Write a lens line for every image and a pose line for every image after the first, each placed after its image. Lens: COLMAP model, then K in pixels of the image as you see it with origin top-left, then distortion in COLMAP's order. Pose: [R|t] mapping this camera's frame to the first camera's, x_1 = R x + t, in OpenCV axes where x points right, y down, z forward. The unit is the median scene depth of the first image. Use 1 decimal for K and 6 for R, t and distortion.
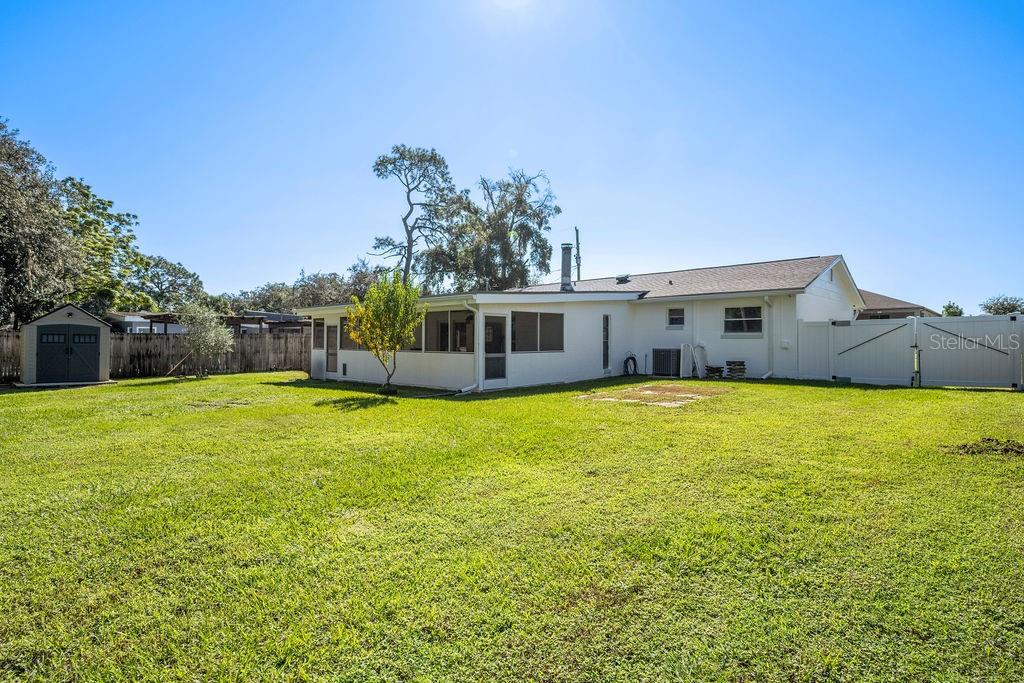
lens RADIAL K [[513.6, 0, 509.9], [0, 513.6, 339.1], [0, 0, 1]] dist [0.000393, -0.000647]
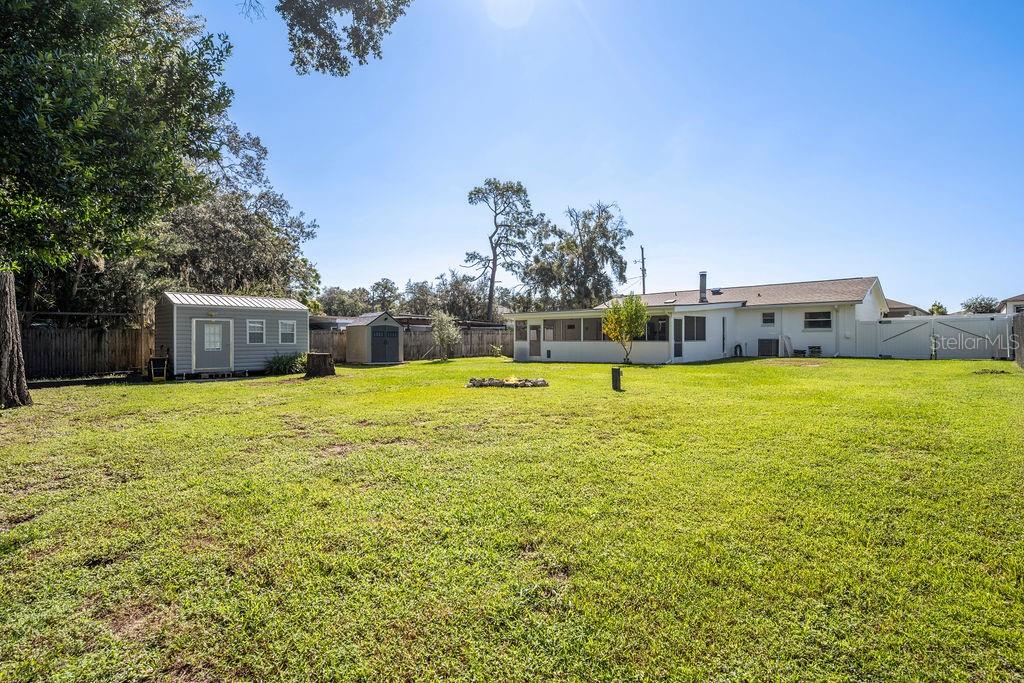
lens RADIAL K [[483.2, 0, 508.5], [0, 483.2, 339.2], [0, 0, 1]] dist [0.004948, 0.001350]
pose [[0.999979, -0.006203, -0.001918, -0.217781], [0.006217, 0.999951, 0.007699, 0.001882], [0.001871, -0.007710, 0.999969, -0.216227]]
